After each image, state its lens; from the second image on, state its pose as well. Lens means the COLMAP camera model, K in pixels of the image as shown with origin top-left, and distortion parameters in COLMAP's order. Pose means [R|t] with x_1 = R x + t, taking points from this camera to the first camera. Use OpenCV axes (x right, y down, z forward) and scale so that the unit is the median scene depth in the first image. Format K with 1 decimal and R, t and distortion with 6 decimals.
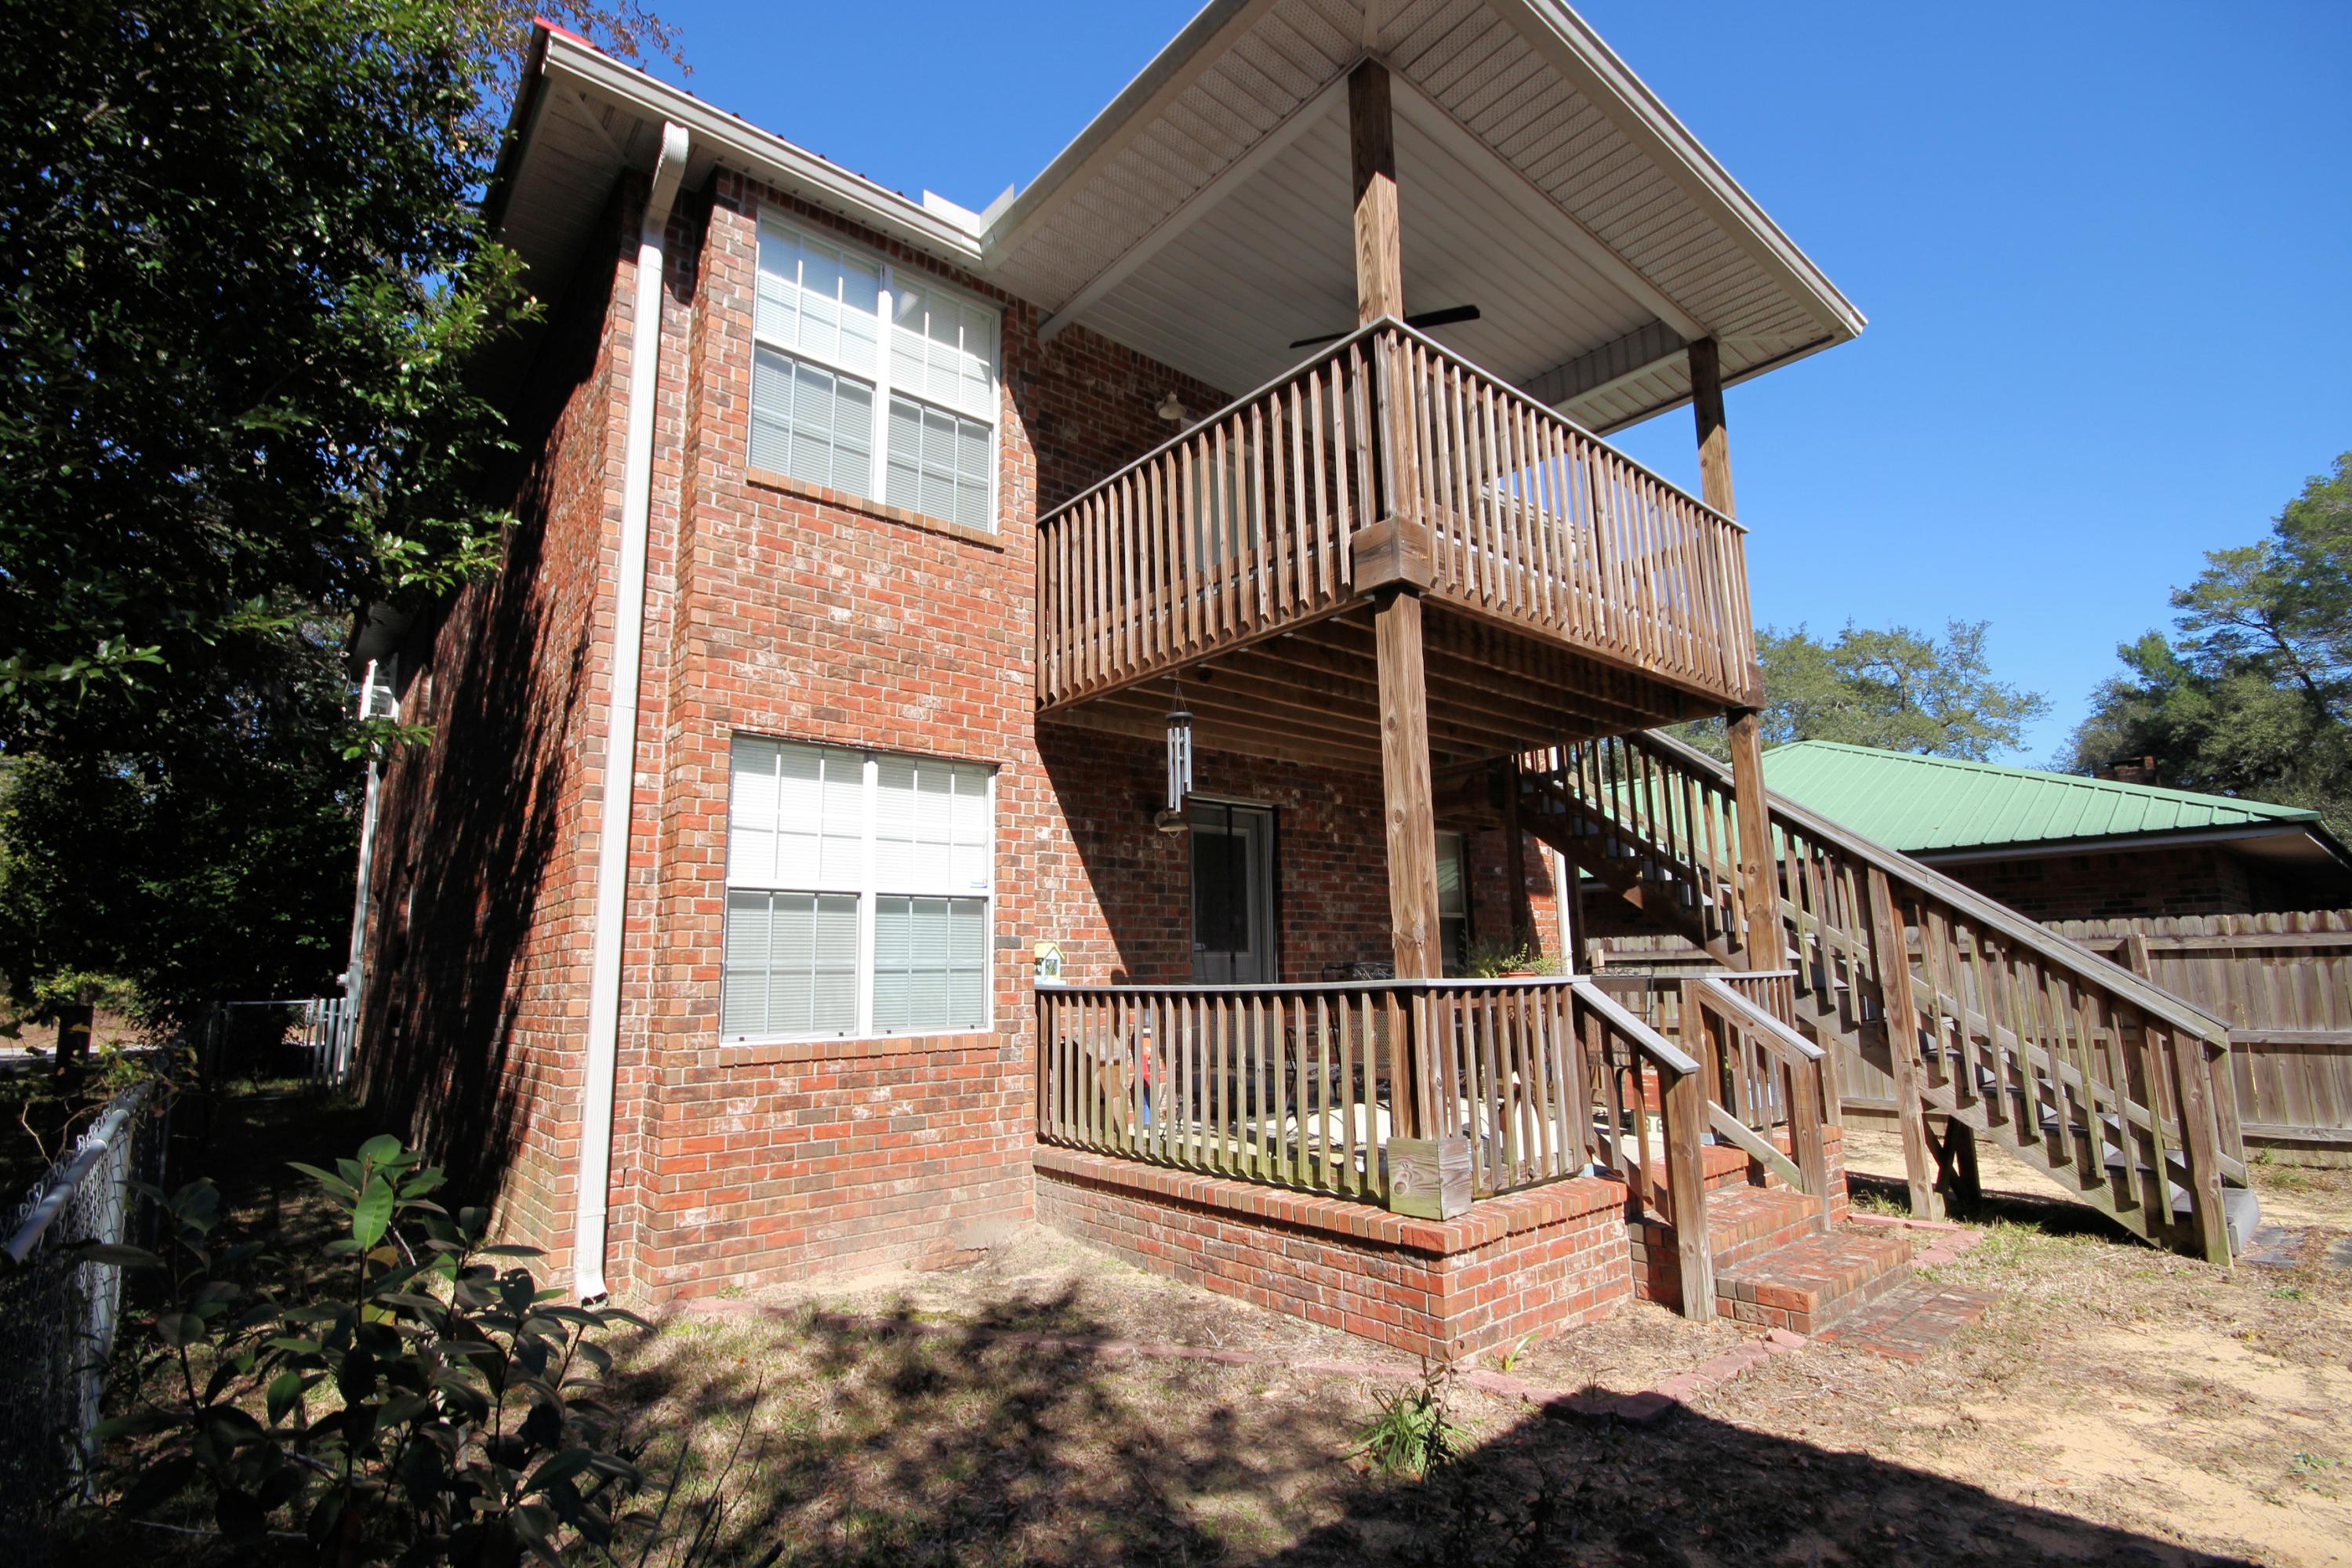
lens RADIAL K [[1082.2, 0, 1175.6], [0, 1082.2, 797.5], [0, 0, 1]] dist [0.004630, -0.008122]
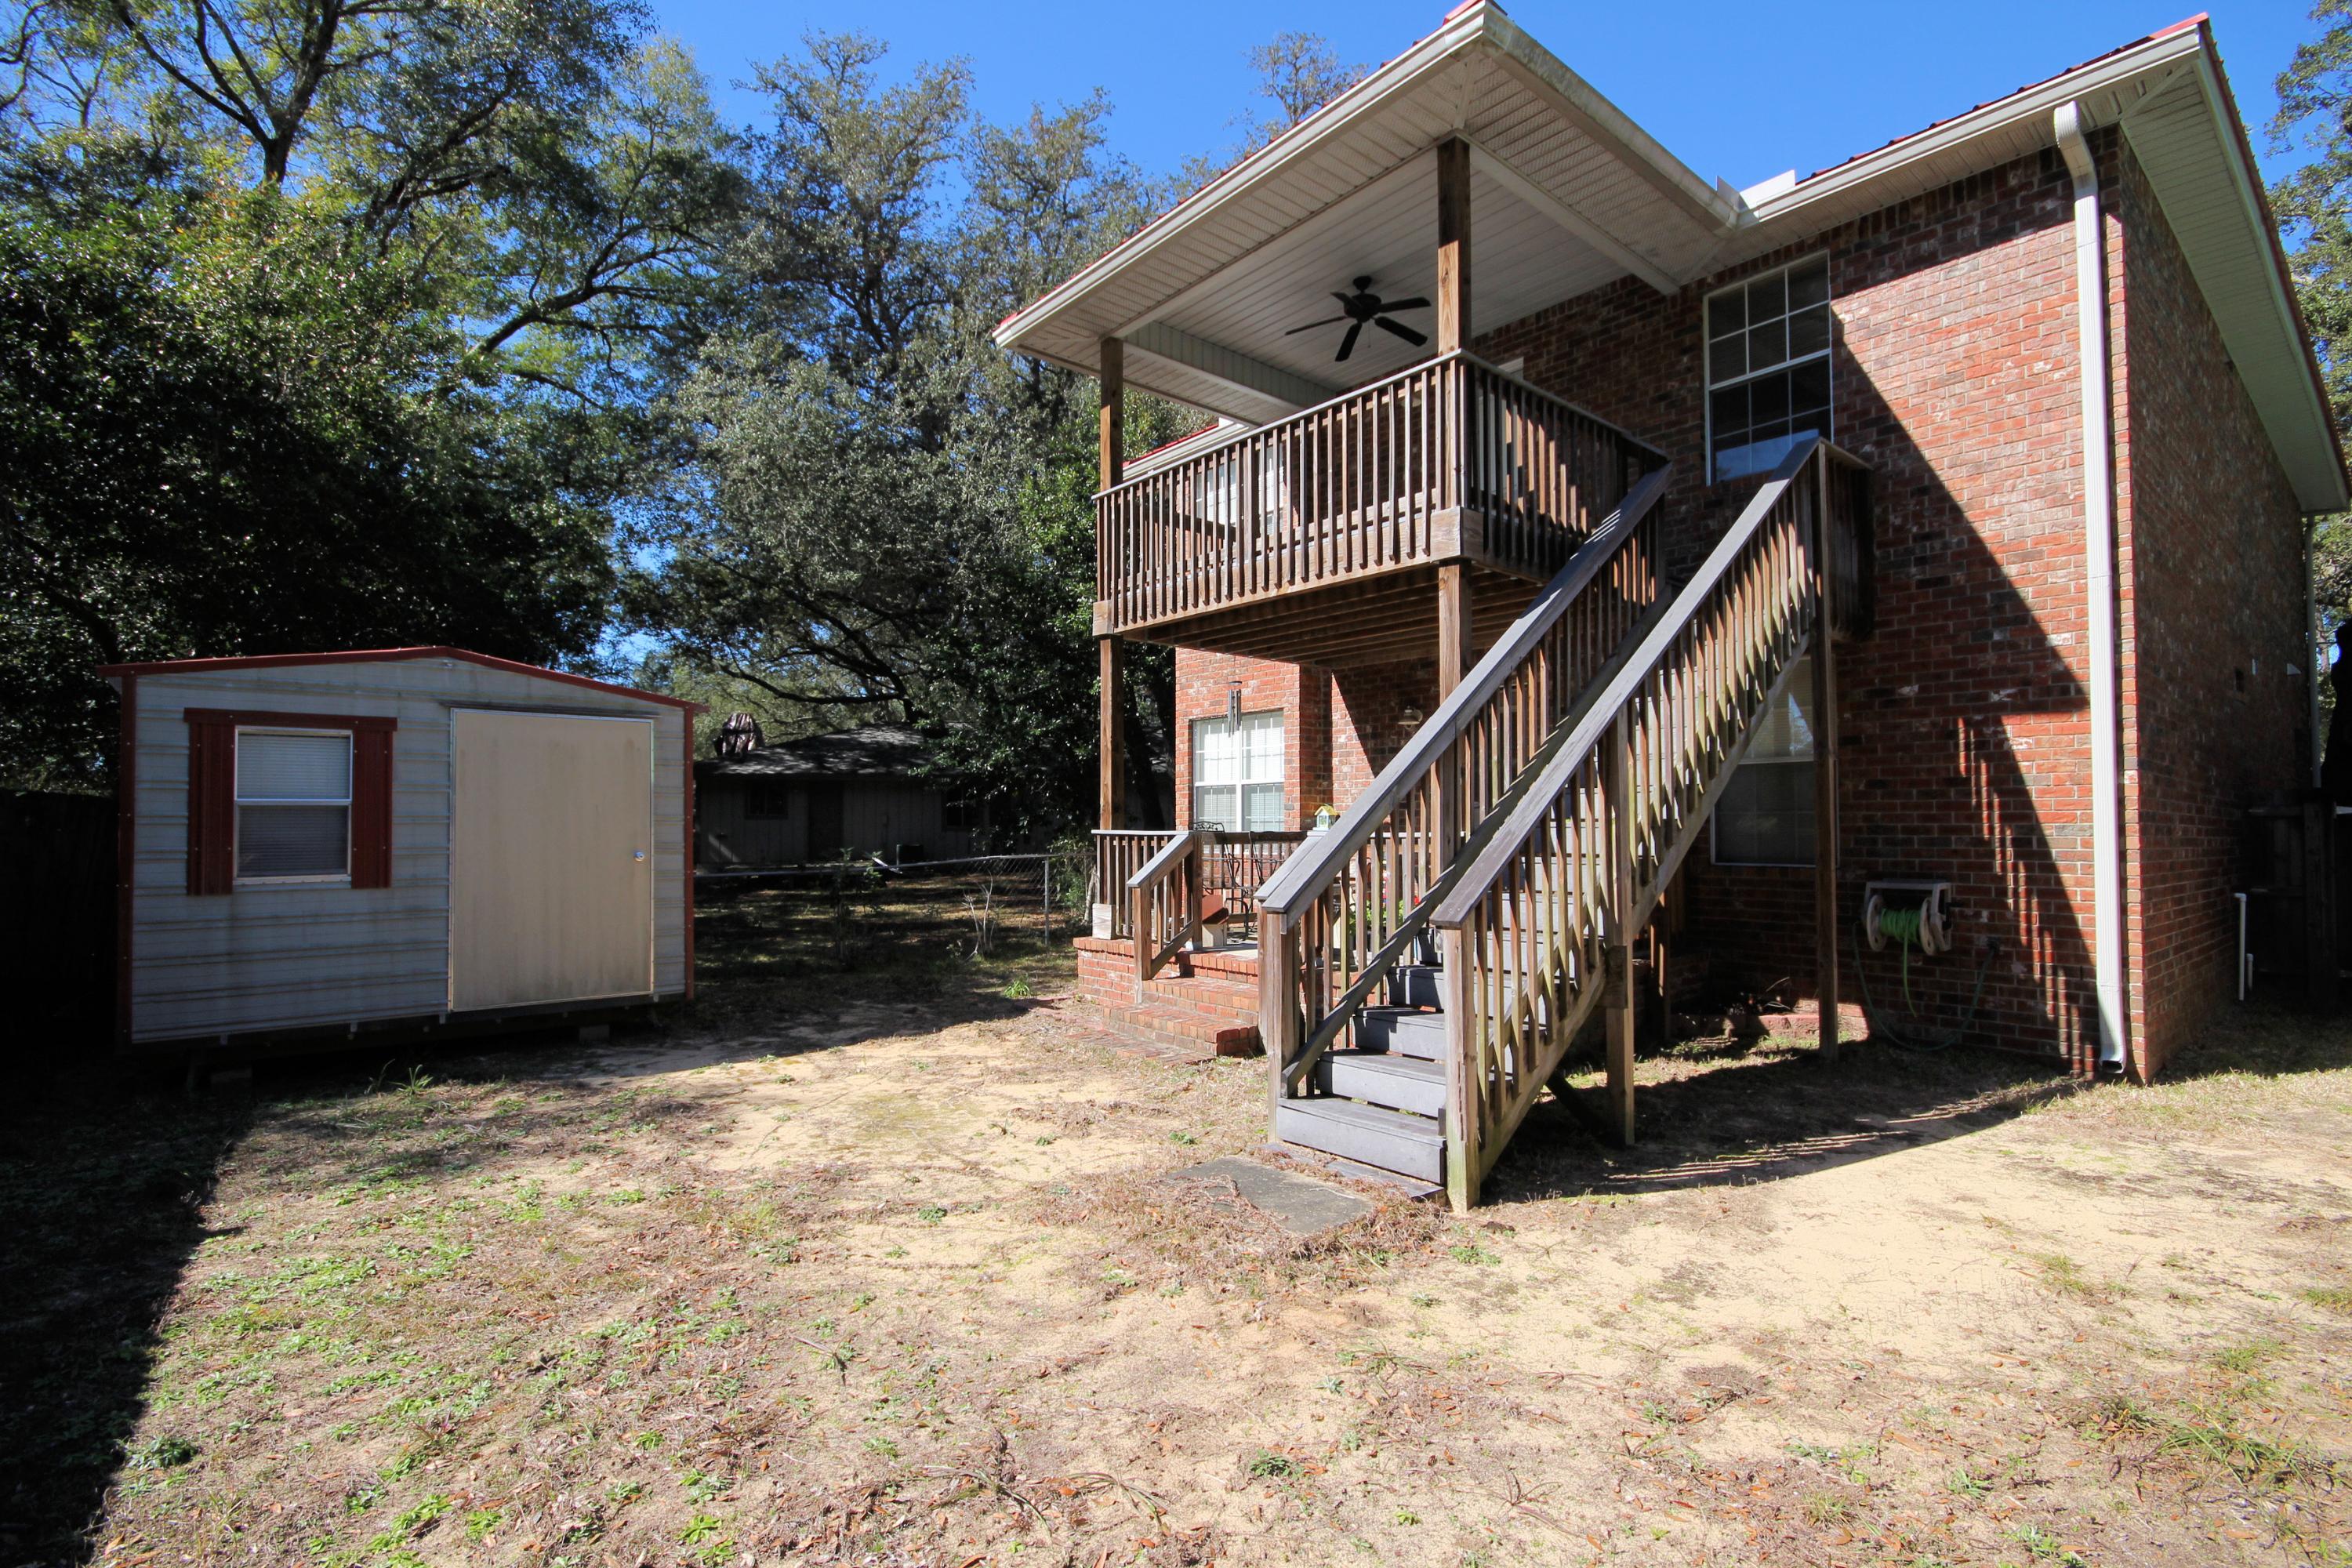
lens RADIAL K [[1082.2, 0, 1176.0], [0, 1082.2, 797.6], [0, 0, 1]] dist [0.004630, -0.008122]
pose [[-0.007190, -0.010569, -0.999918, 1.791541], [0.162574, 0.986628, -0.011597, 0.116908], [0.986670, -0.162644, -0.005376, 0.889314]]
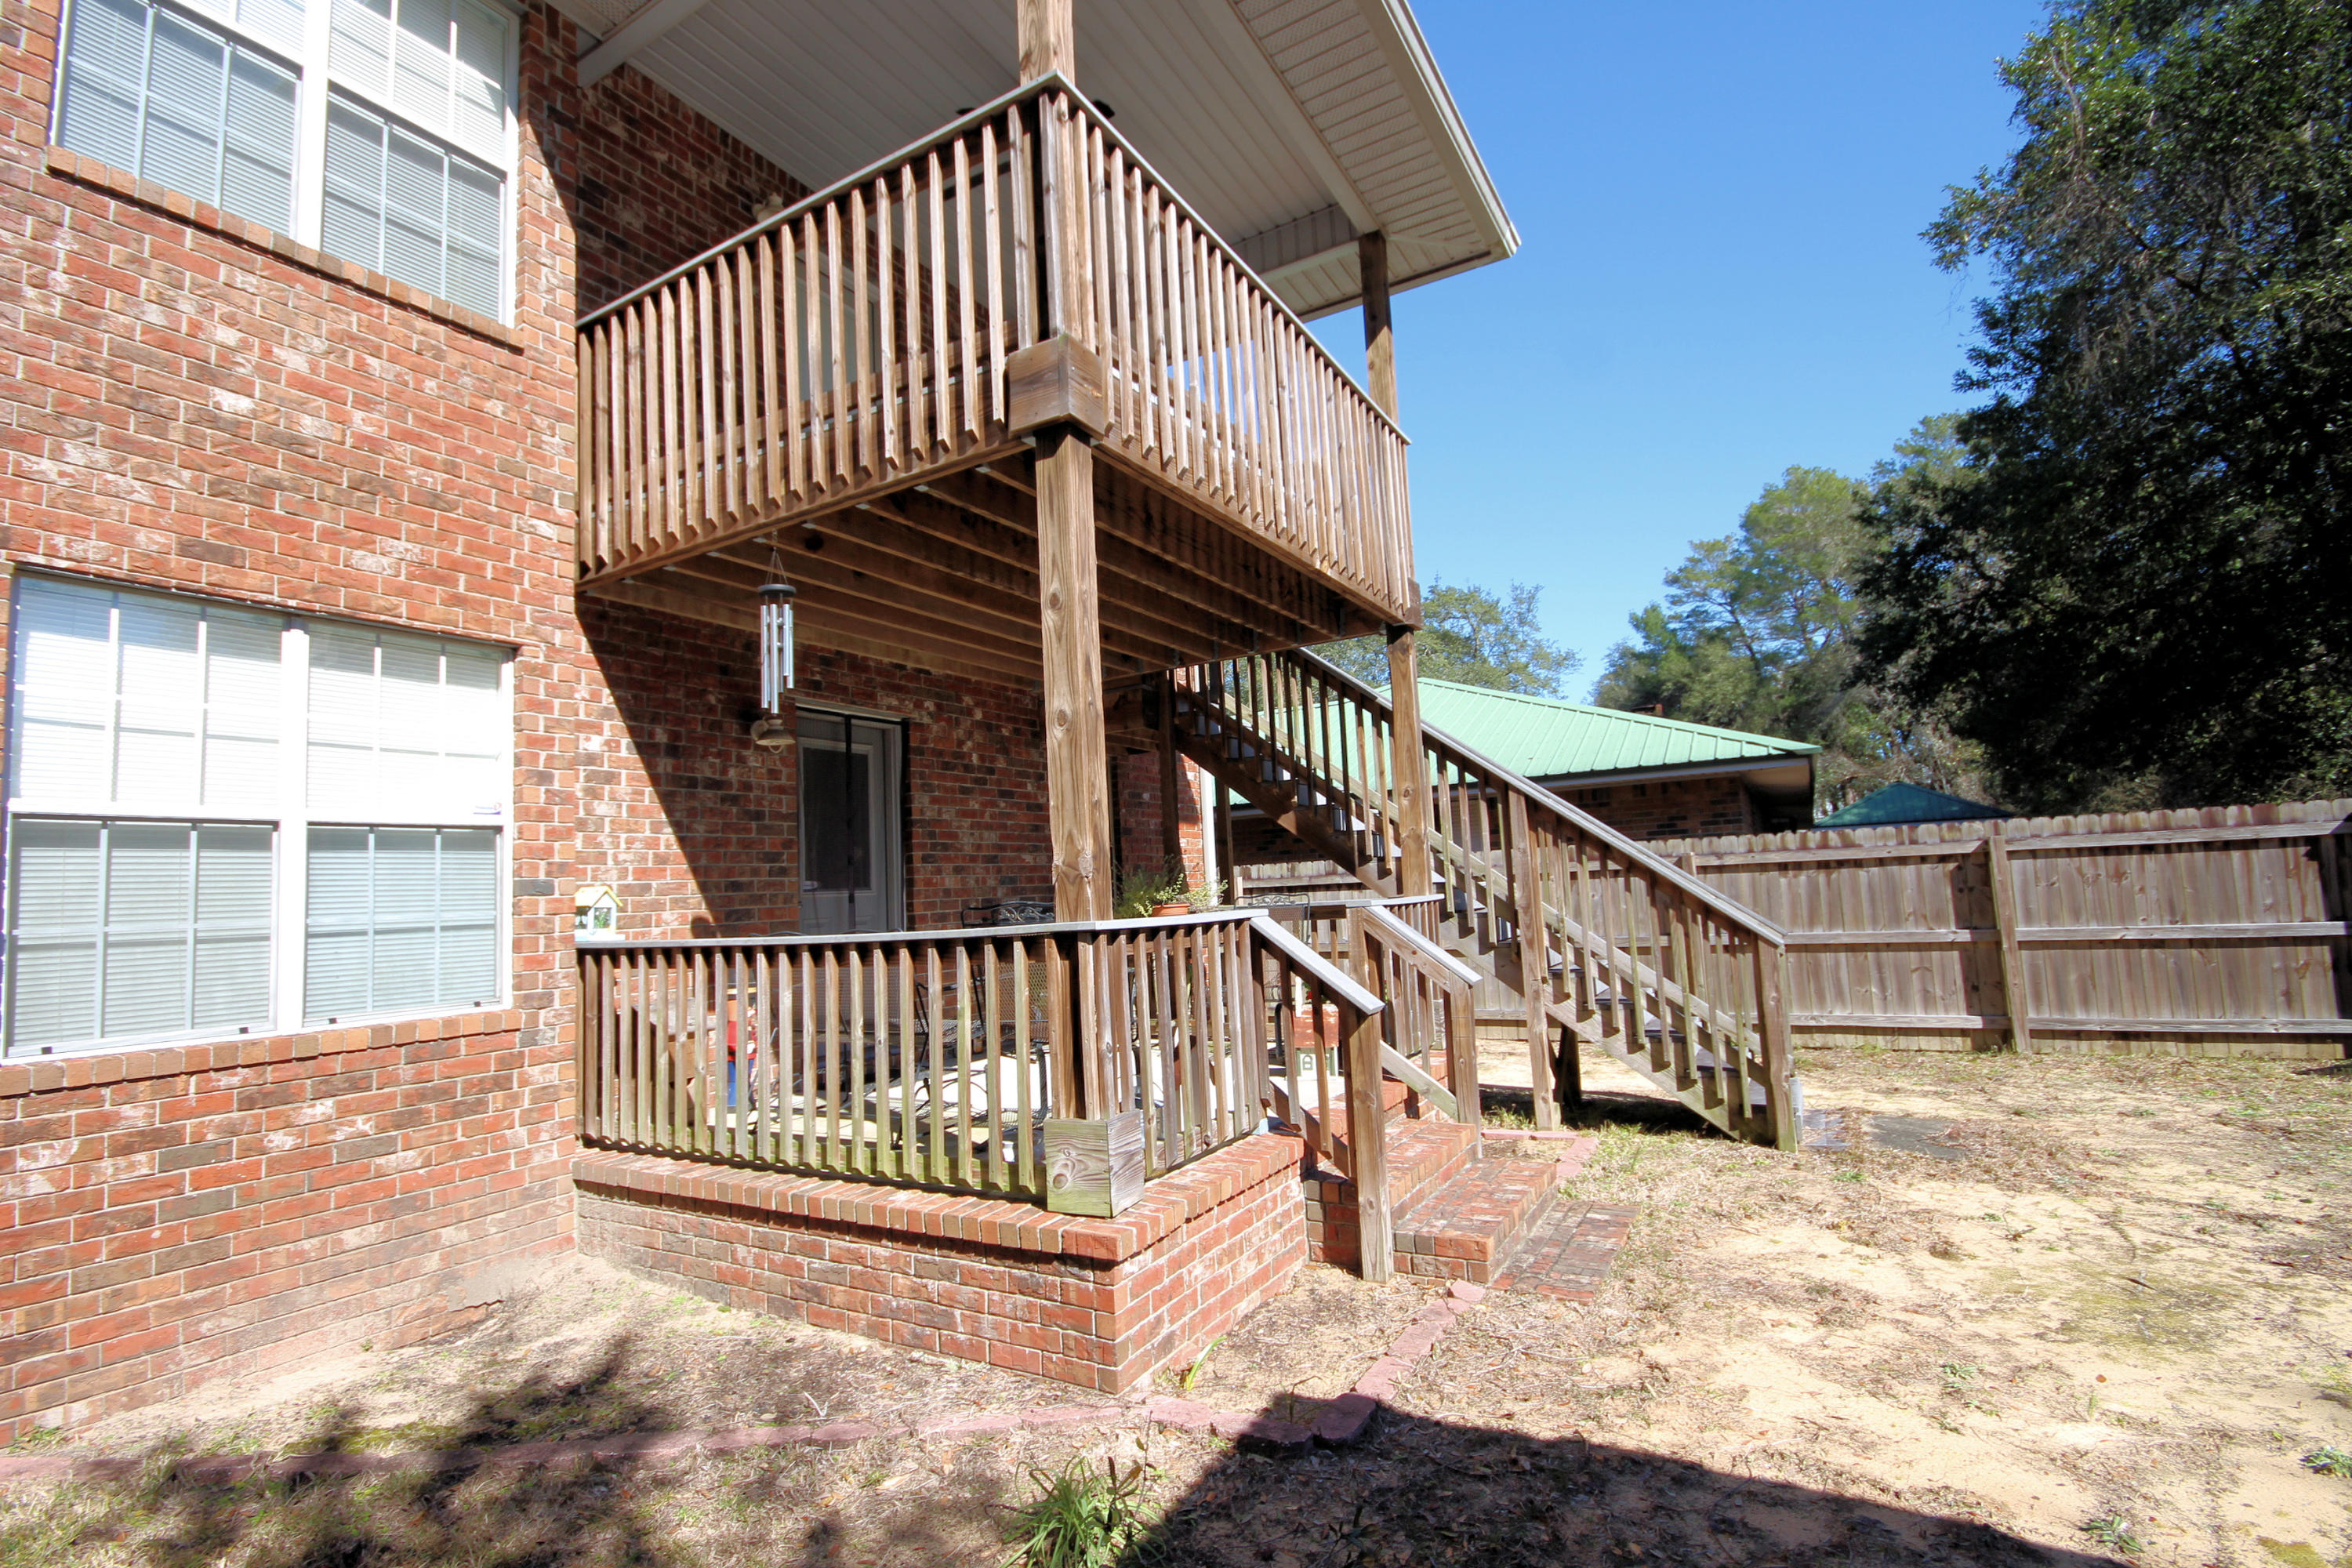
lens RADIAL K [[1082.2, 0, 1175.7], [0, 1082.2, 796.4], [0, 0, 1]] dist [0.004630, -0.008122]
pose [[0.944397, 0.000739, 0.328807, 0.018008], [-0.020928, 0.998105, 0.057866, 0.020876], [-0.328141, -0.061530, 0.942623, 0.174376]]
